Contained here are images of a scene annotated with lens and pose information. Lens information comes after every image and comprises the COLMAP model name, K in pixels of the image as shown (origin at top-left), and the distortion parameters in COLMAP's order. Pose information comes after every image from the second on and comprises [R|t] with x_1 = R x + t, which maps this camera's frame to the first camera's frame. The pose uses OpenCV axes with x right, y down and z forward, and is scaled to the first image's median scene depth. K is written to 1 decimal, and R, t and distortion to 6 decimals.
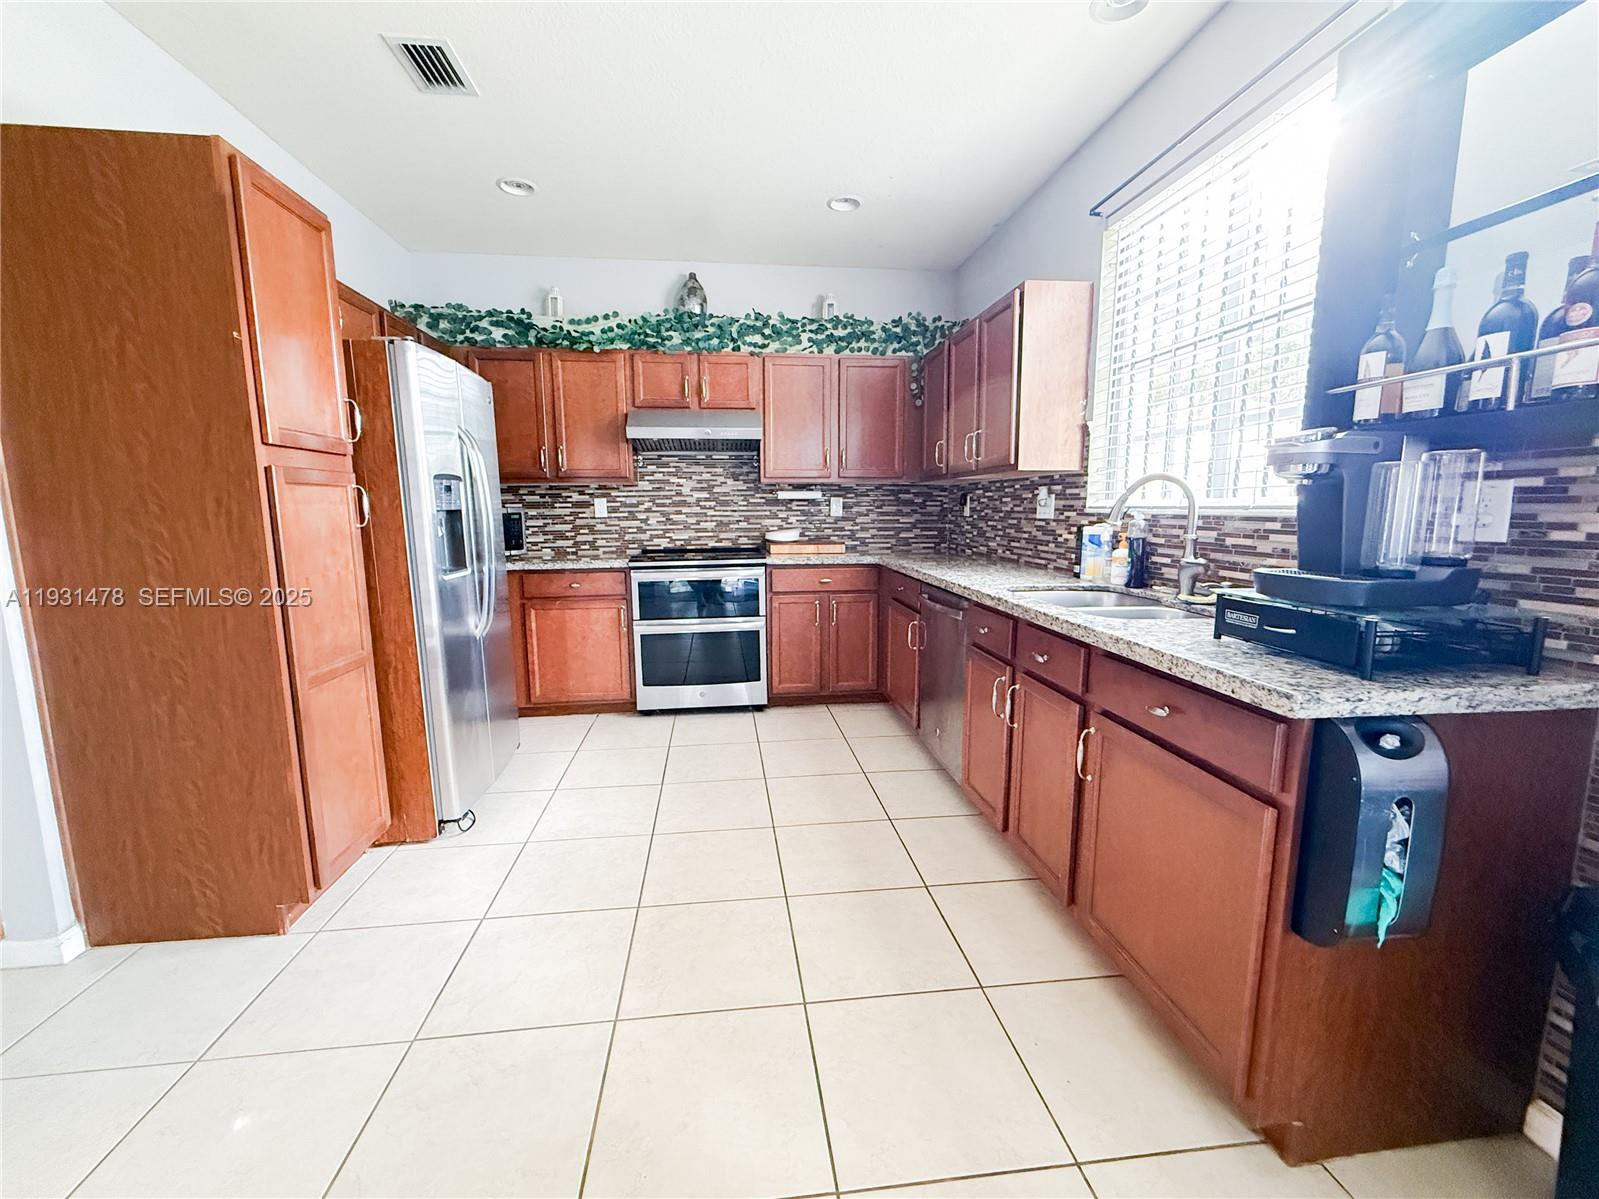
lens RADIAL K [[652.2, 0, 791.2], [0, 652.2, 603.2], [0, 0, 1]] dist [0.003455, -0.002034]
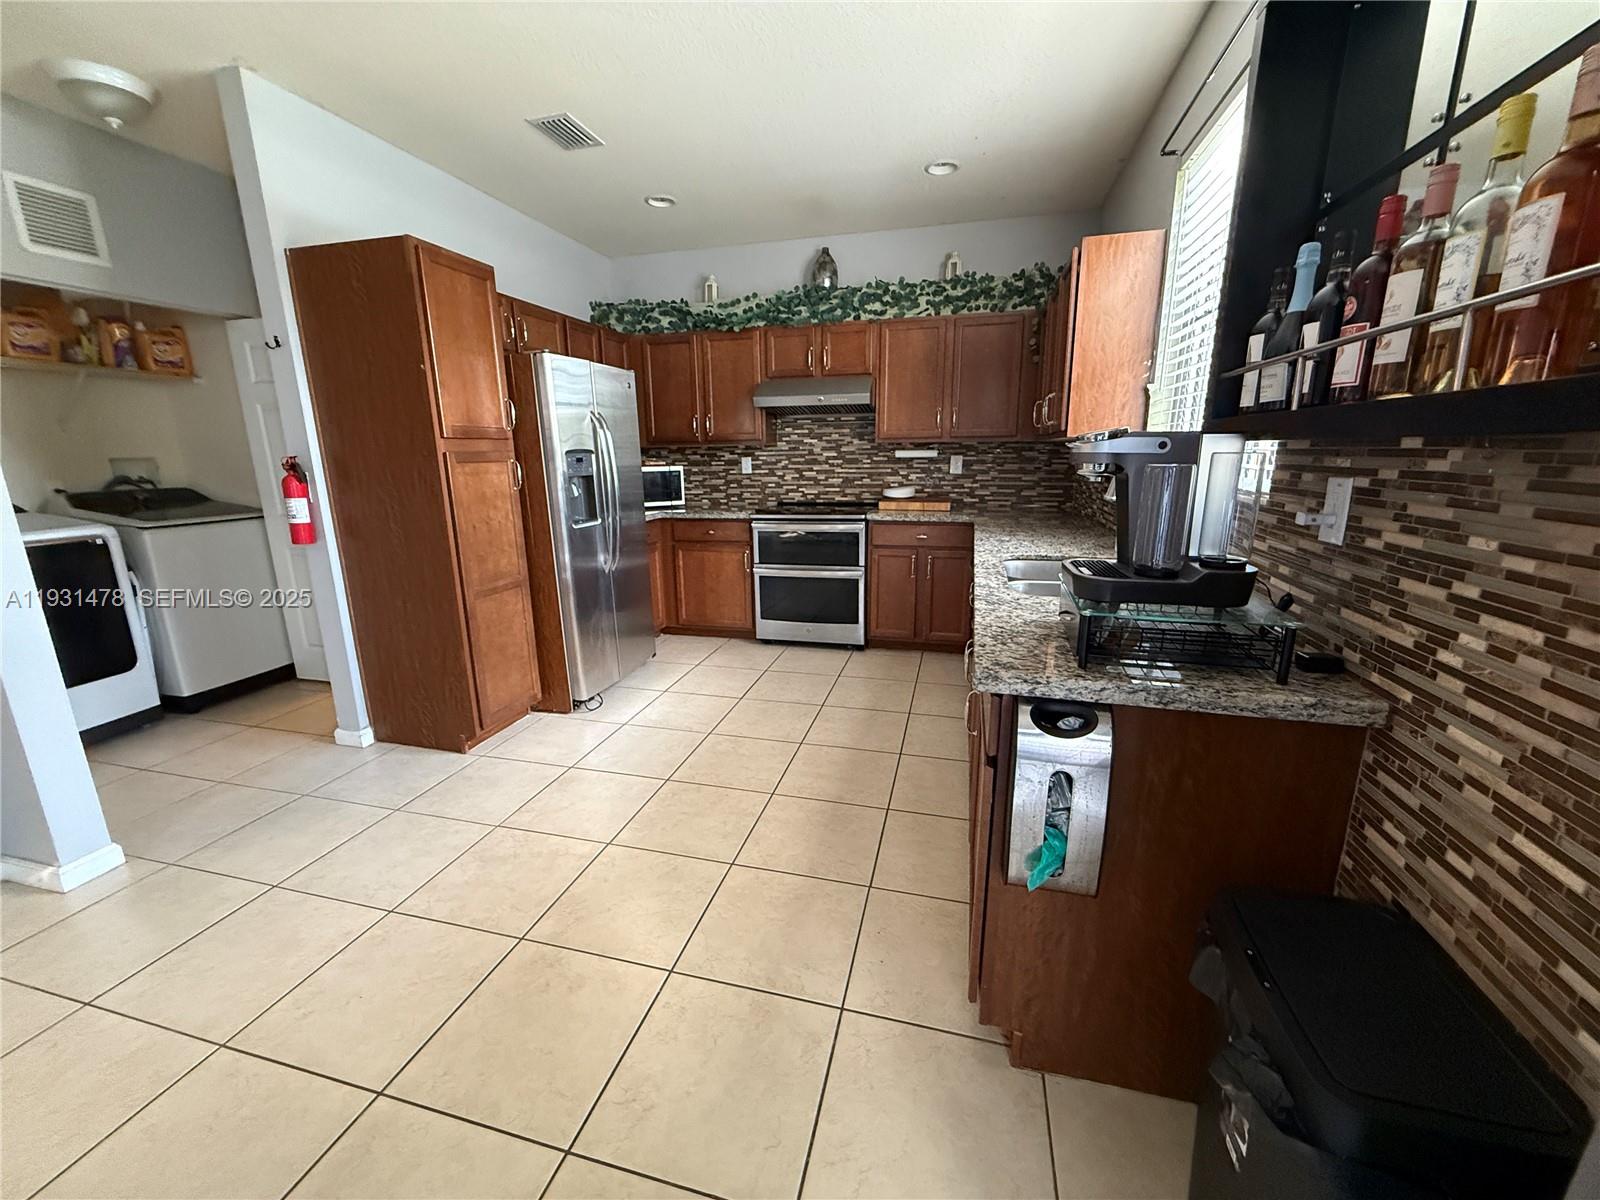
lens RADIAL K [[652.6, 0, 830.6], [0, 652.6, 602.4], [0, 0, 1]] dist [0.003455, -0.002034]
pose [[0.930324, 0.081241, -0.357628, 0.317362], [-0.047781, 0.993694, 0.101437, -0.030285], [0.363614, -0.077282, 0.928339, -0.060021]]
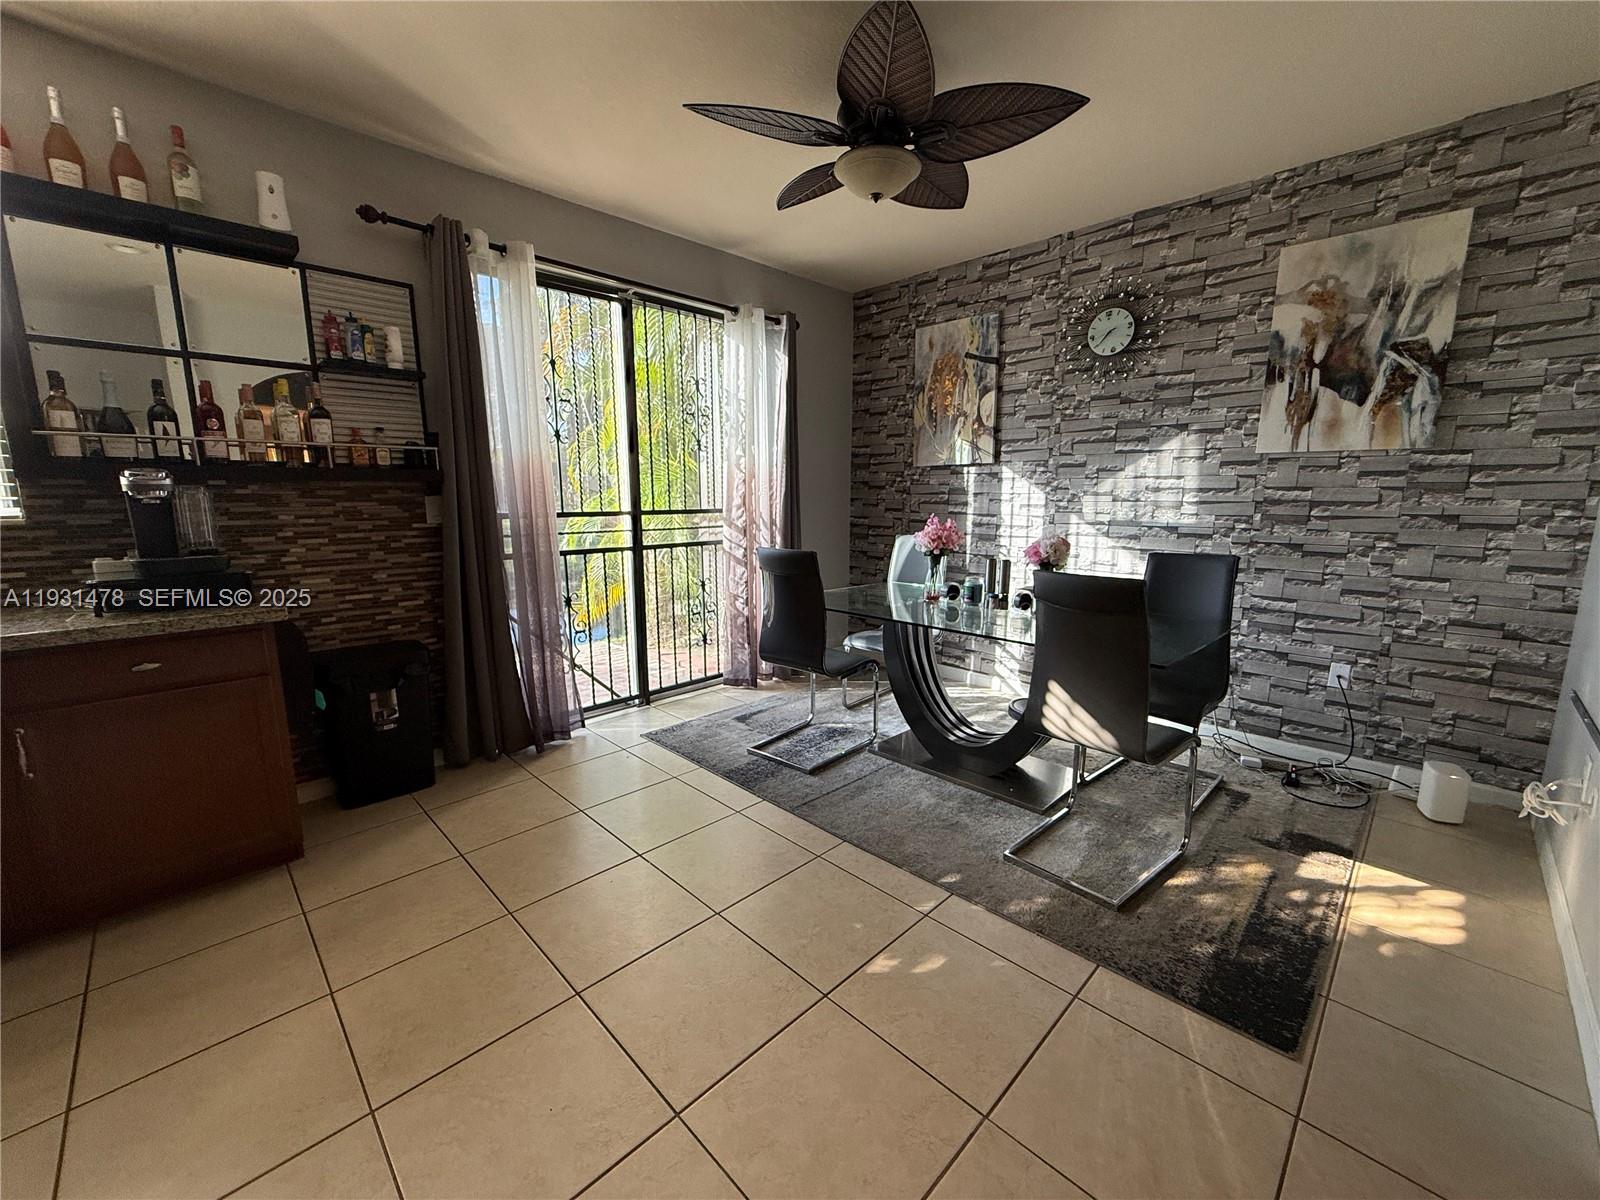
lens RADIAL K [[652.6, 0, 808.1], [0, 652.6, 607.9], [0, 0, 1]] dist [0.003455, -0.002034]
pose [[-0.623706, -0.136946, 0.769569, -0.648710], [0.107030, 0.960297, 0.257630, -0.075797], [-0.774296, 0.243053, -0.584286, 0.327758]]
